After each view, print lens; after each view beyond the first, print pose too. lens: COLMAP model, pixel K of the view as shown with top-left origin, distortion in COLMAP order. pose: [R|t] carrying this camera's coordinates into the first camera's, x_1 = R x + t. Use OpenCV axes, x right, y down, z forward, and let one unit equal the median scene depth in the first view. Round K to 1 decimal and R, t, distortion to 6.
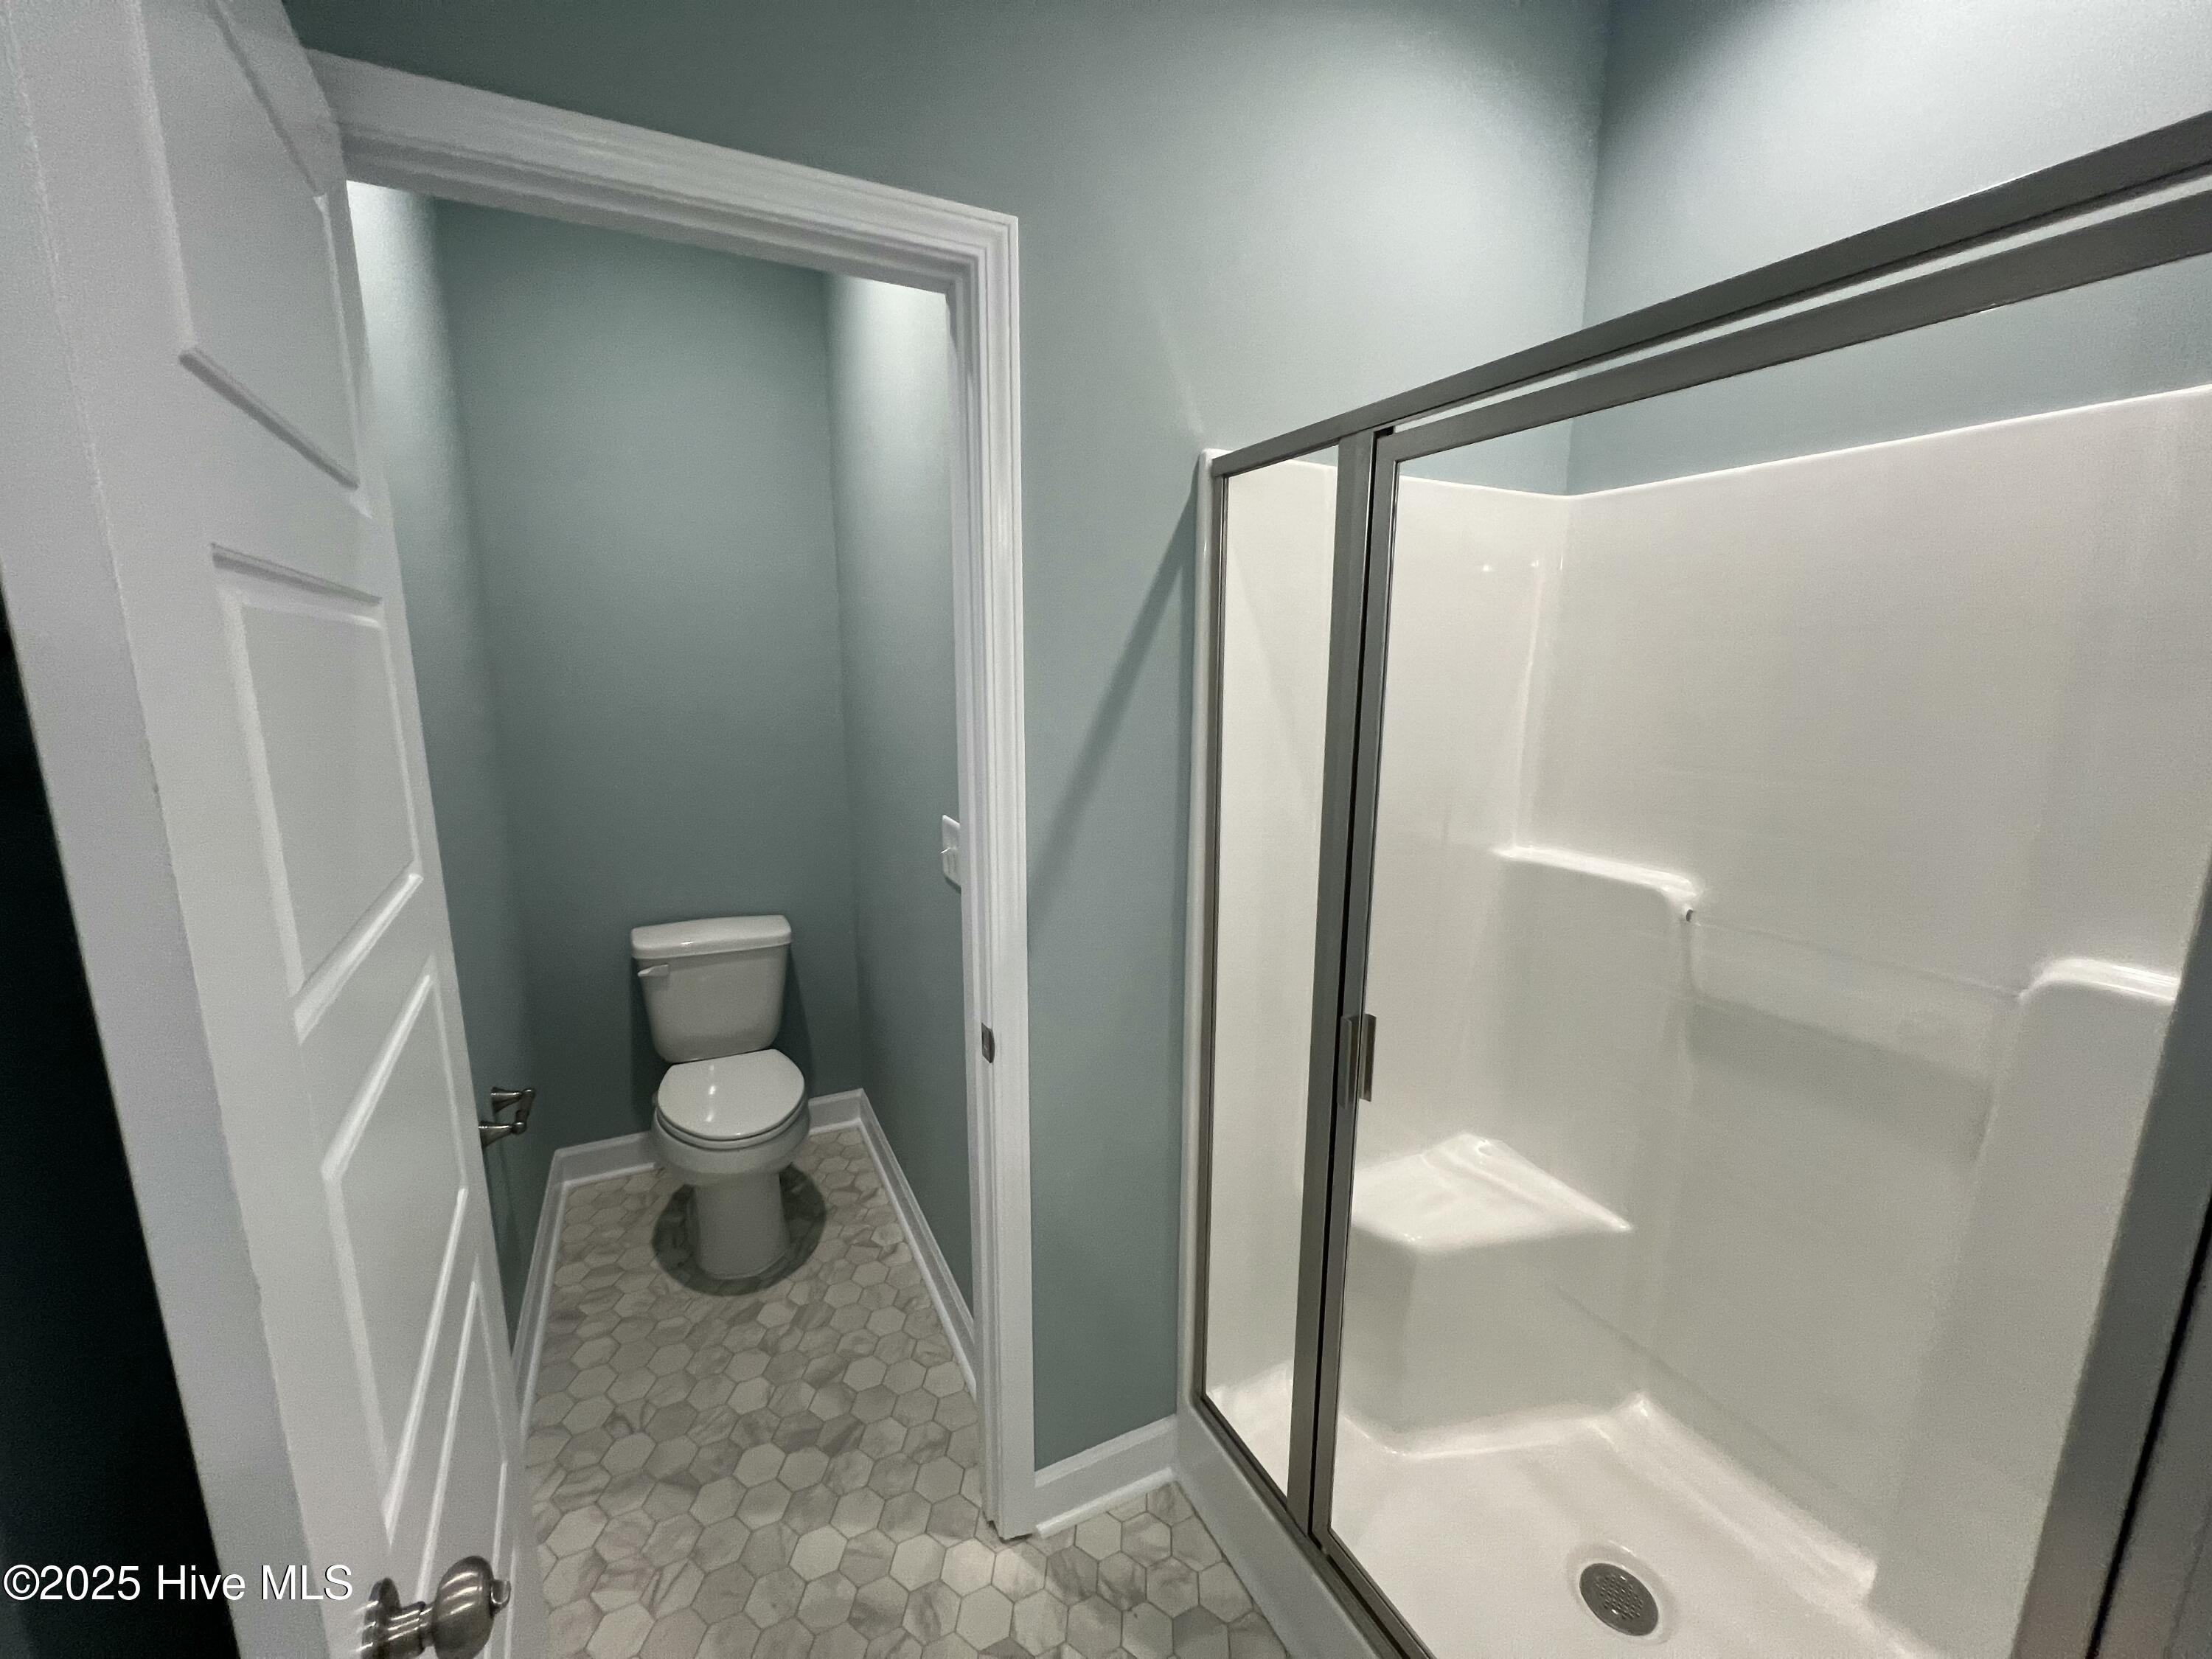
lens RADIAL K [[882.0, 0, 1104.5], [0, 882.0, 835.1], [0, 0, 1]] dist [-0.001227, 0.000108]
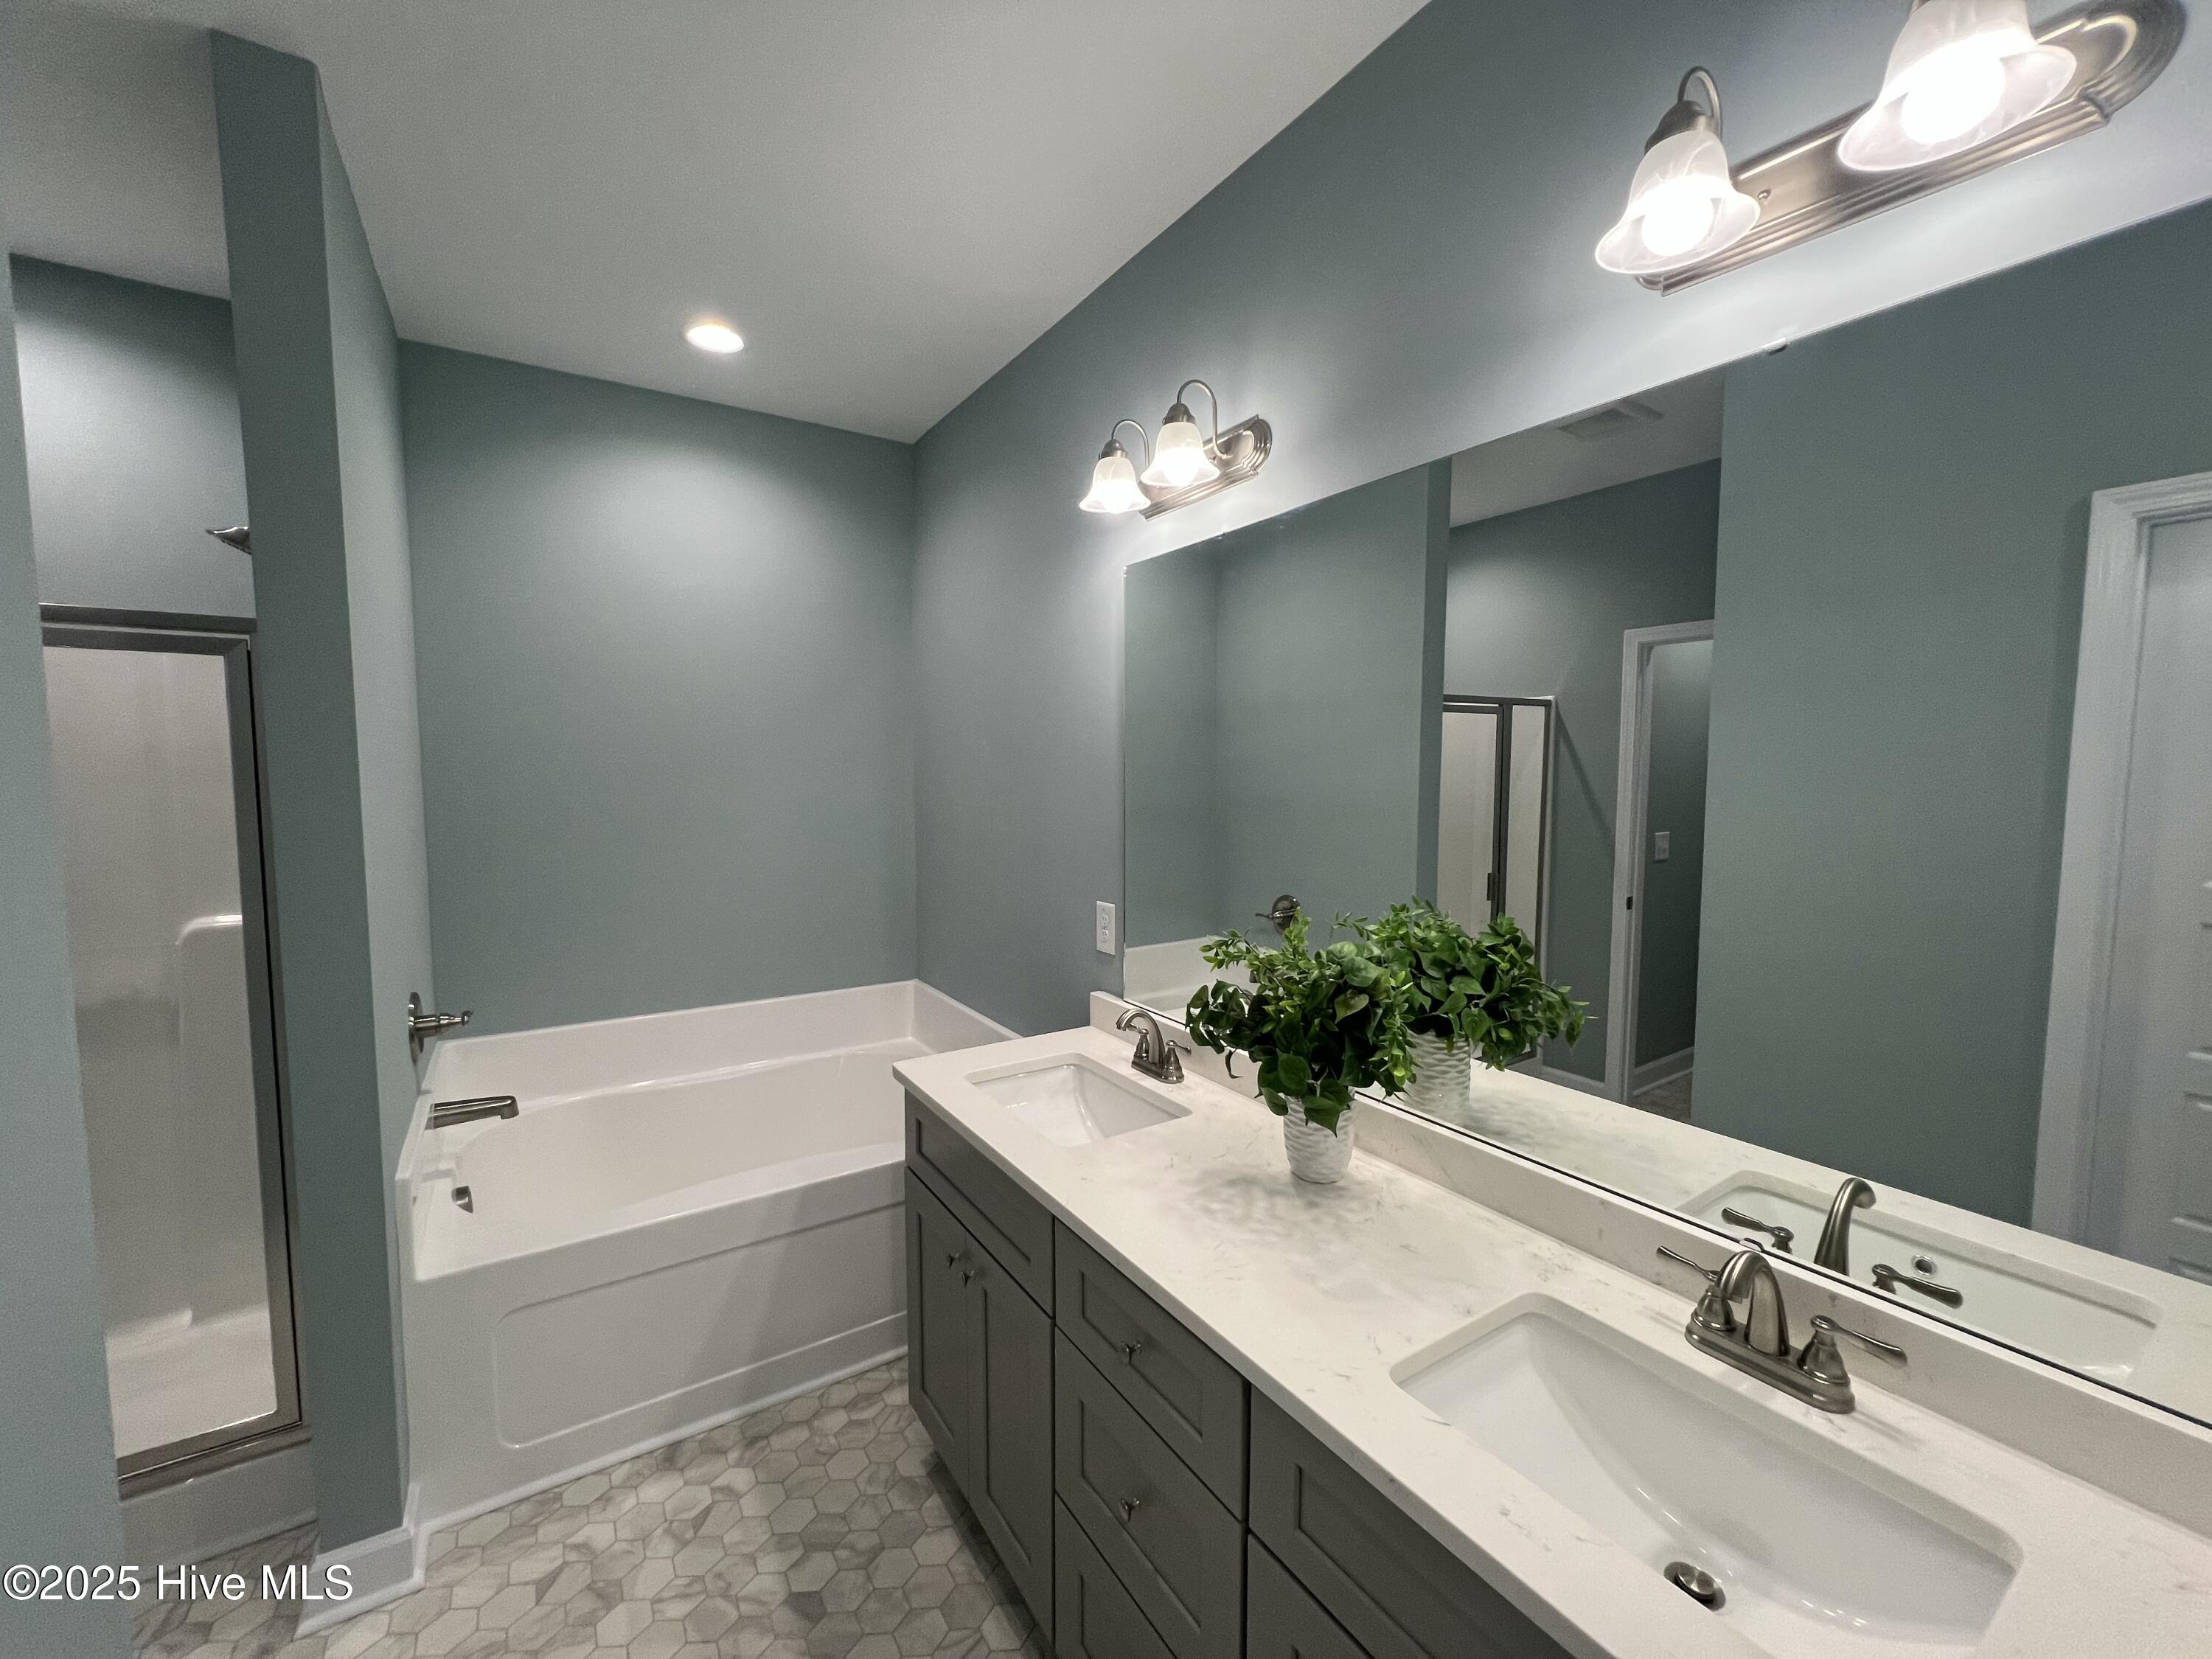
lens RADIAL K [[882.0, 0, 1108.2], [0, 882.0, 836.3], [0, 0, 1]] dist [-0.001227, 0.000108]
pose [[-0.118432, -0.081338, 0.989625, -0.867692], [0.187247, 0.976929, 0.102703, 0.108701], [-0.975147, 0.197468, -0.100470, -0.672082]]
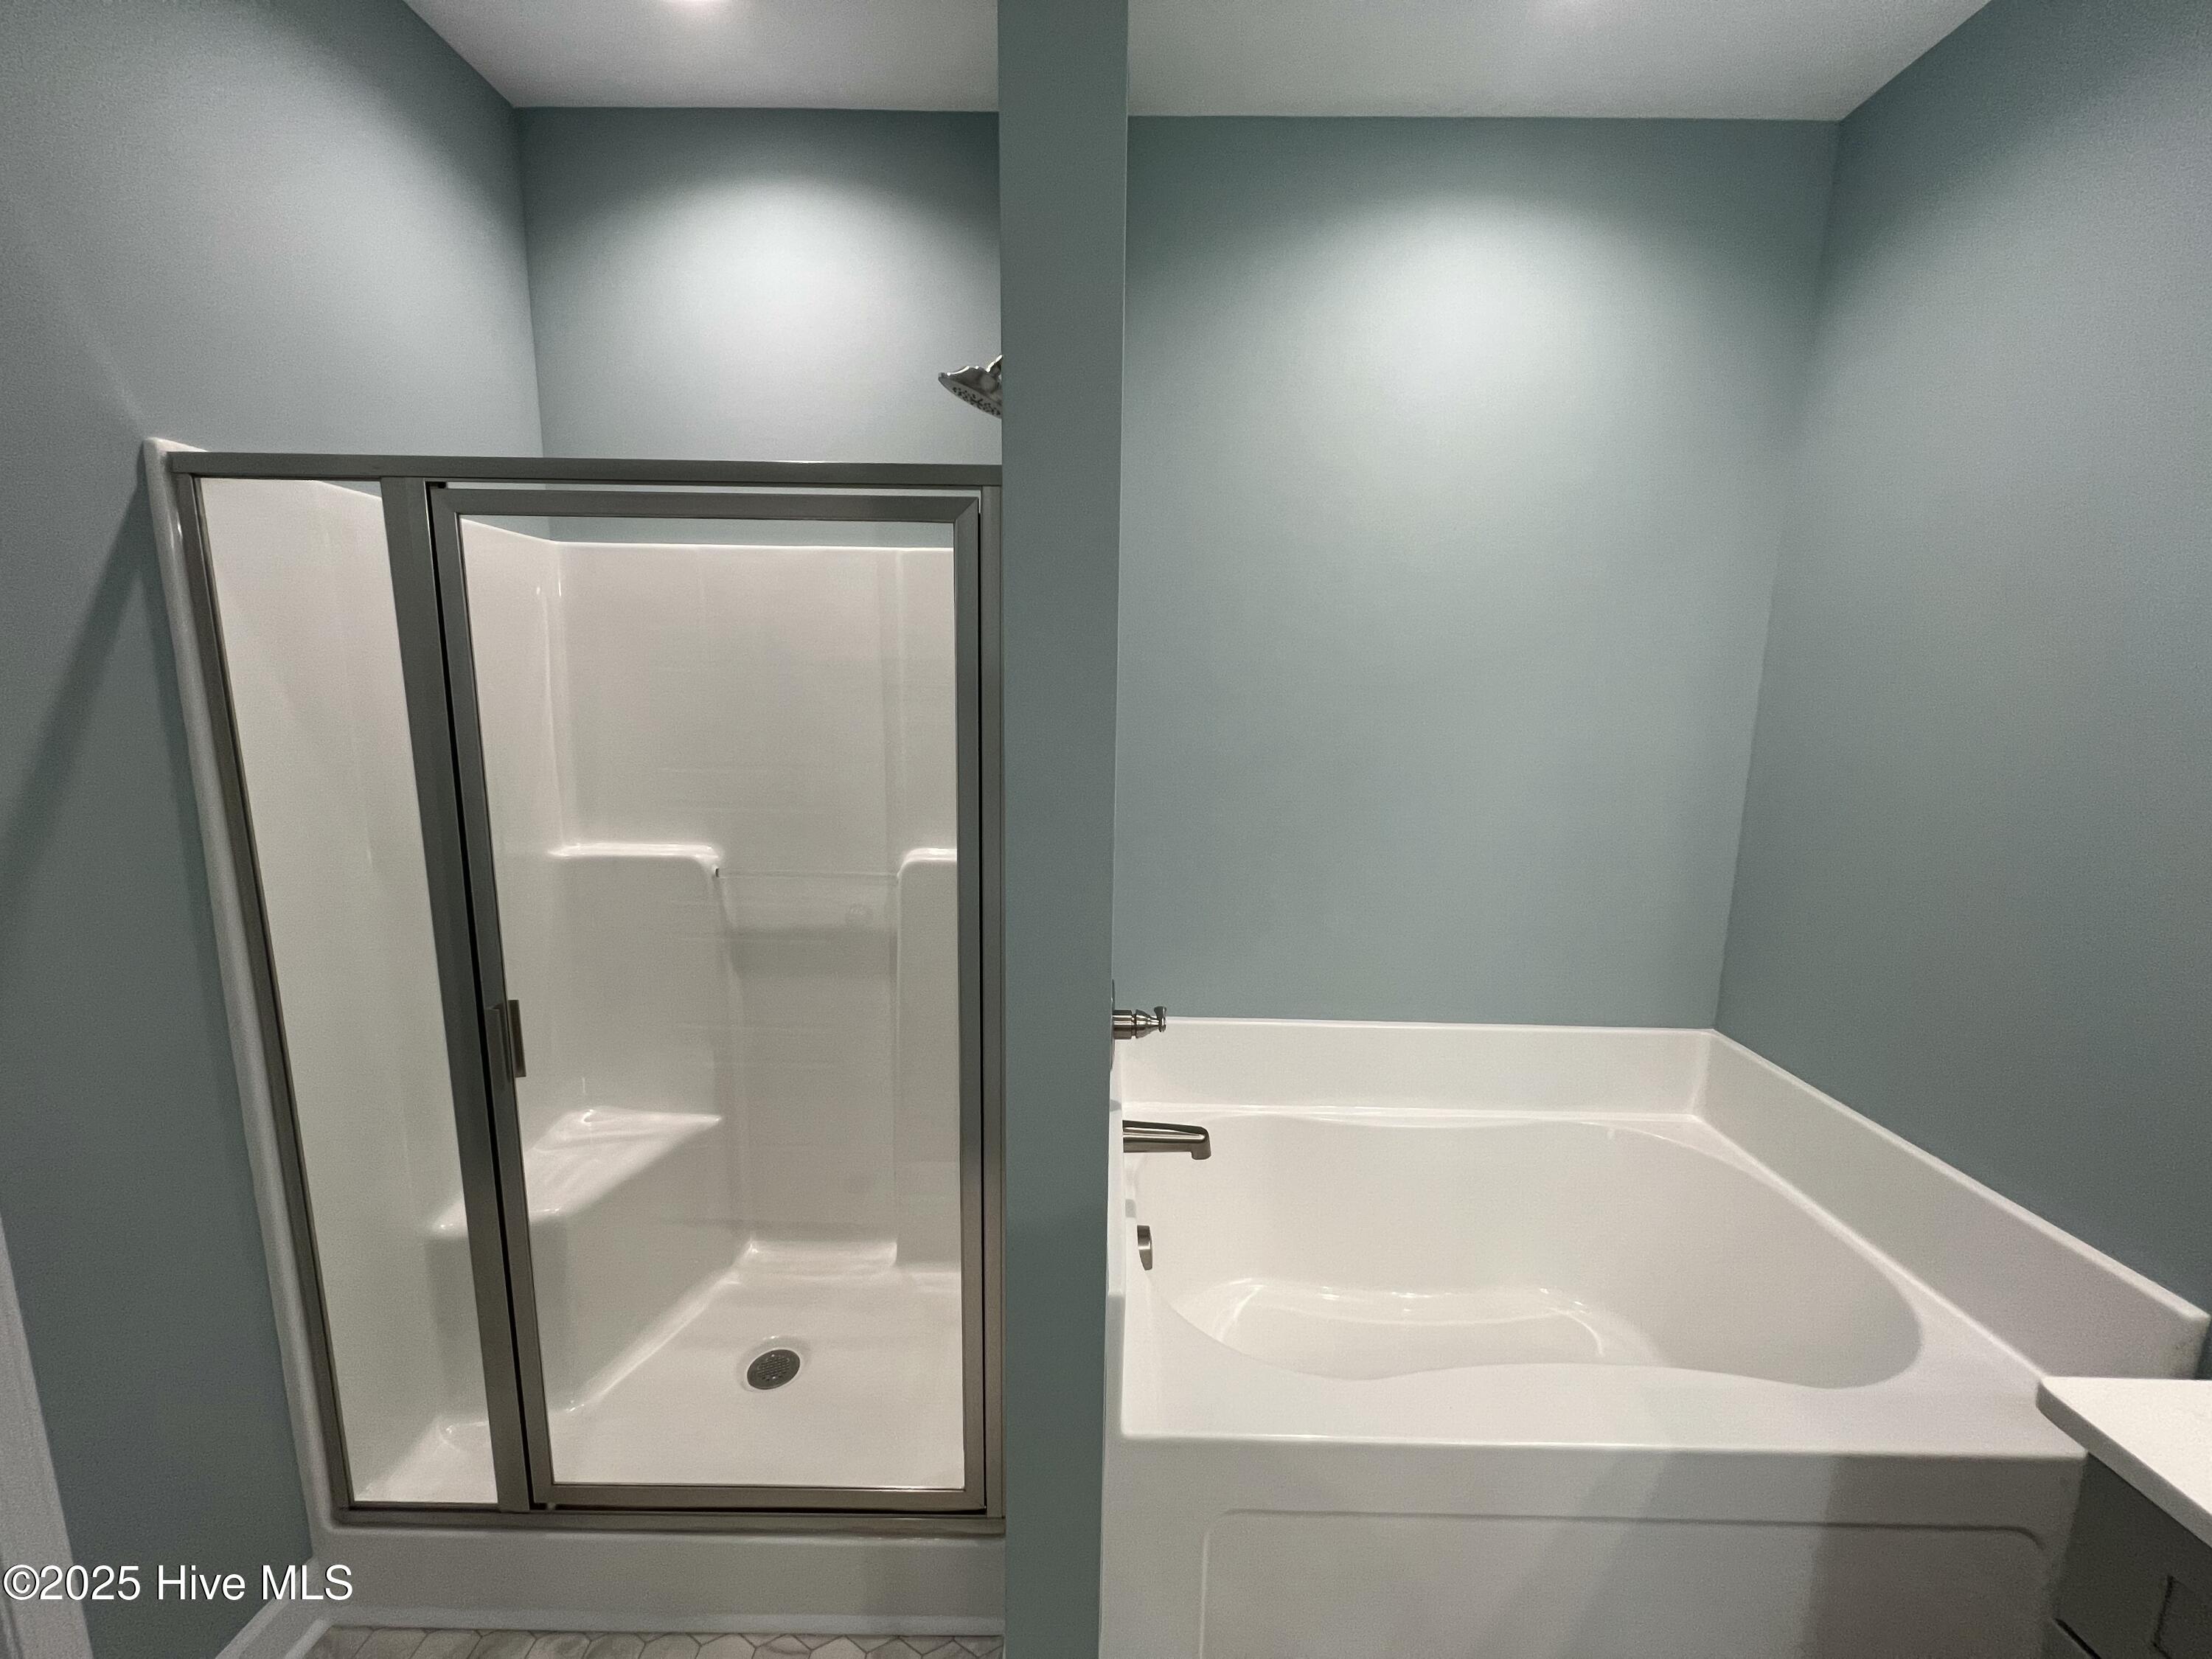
lens RADIAL K [[882.0, 0, 1105.5], [0, 882.0, 830.3], [0, 0, 1]] dist [-0.001227, 0.000108]
pose [[0.456836, -0.136641, 0.878994, -0.254303], [0.156617, 0.985051, 0.071729, 0.023996], [-0.875655, 0.104897, 0.471407, -0.173547]]
